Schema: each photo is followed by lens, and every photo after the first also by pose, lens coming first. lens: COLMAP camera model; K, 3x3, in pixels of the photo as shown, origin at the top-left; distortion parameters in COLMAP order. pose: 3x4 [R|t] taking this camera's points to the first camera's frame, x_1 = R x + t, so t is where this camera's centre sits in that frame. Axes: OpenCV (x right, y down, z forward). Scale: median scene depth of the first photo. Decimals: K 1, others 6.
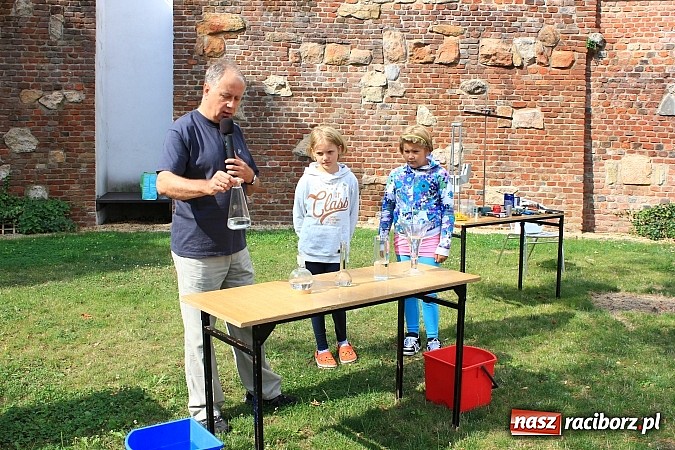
lens RADIAL K [[708.6, 0, 327.5], [0, 708.6, 221.2], [0, 0, 1]] dist [-0.053801, 0.000000]
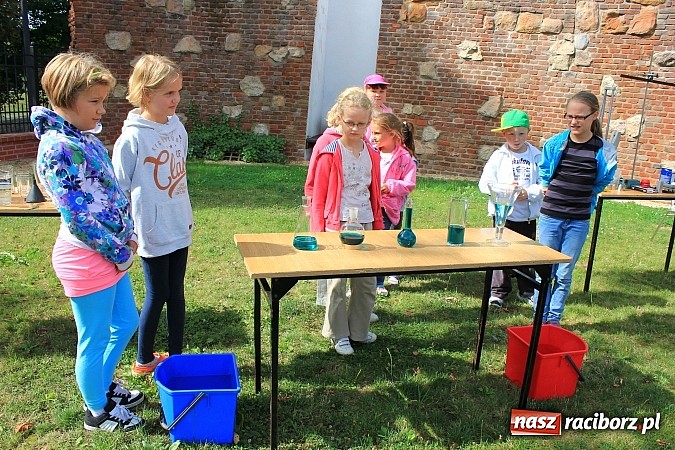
lens RADIAL K [[575.6, 0, 331.5], [0, 575.6, 220.8], [0, 0, 1]] dist [-0.153136, 0.167362]
pose [[0.933658, 0.129097, -0.334092, 0.058390], [-0.097685, 0.989203, 0.109247, -0.004398], [0.344588, -0.069364, 0.936188, 0.091345]]
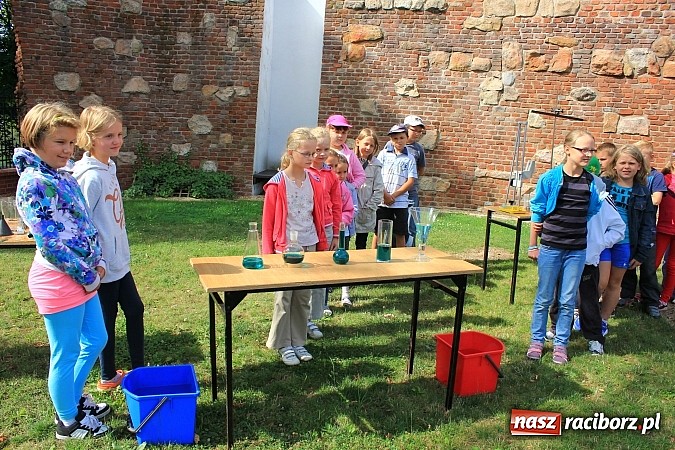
lens RADIAL K [[575.6, 0, 328.3], [0, 575.6, 227.5], [0, 0, 1]] dist [-0.153136, 0.167362]
pose [[0.961059, 0.086205, -0.262554, 0.074273], [-0.074705, 0.995770, 0.053492, -0.002186], [0.266055, -0.031795, 0.963433, 0.057468]]
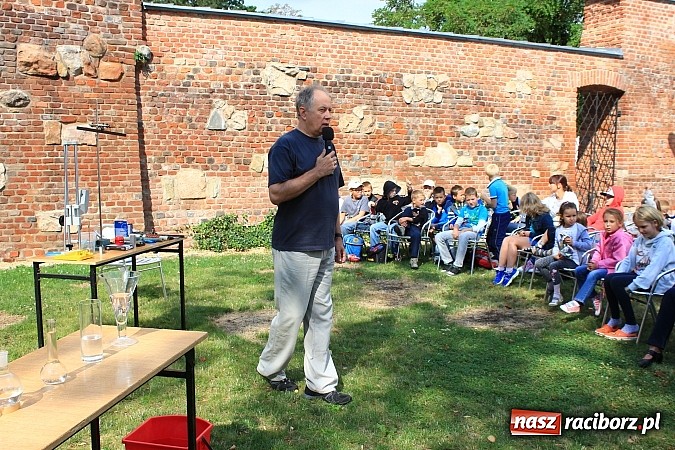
lens RADIAL K [[708.6, 0, 329.1], [0, 708.6, 216.1], [0, 0, 1]] dist [-0.053801, 0.000000]
pose [[0.759171, -0.075990, 0.646440, -0.066447], [0.093581, 0.995586, 0.007132, -0.016301], [-0.644128, 0.055081, 0.762932, 0.102656]]
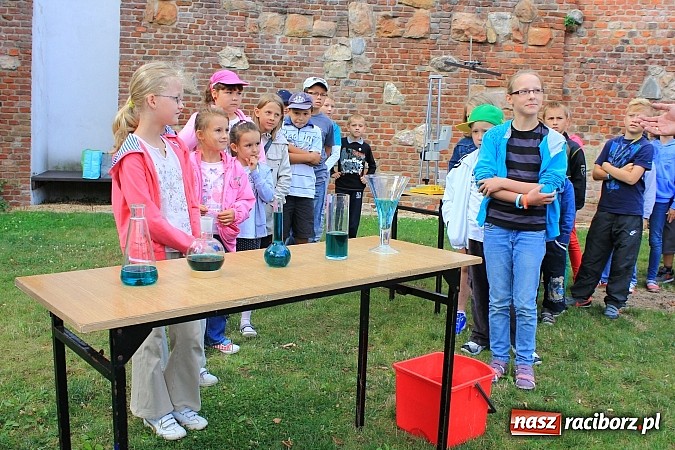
lens RADIAL K [[673.7, 0, 327.6], [0, 673.7, 217.1], [0, 0, 1]] dist [-0.058826, 0.000000]
pose [[0.998568, 0.017614, 0.050518, 0.011828], [-0.017640, 0.999844, 0.000078, 0.014819], [-0.050509, -0.000969, 0.998723, 0.124948]]
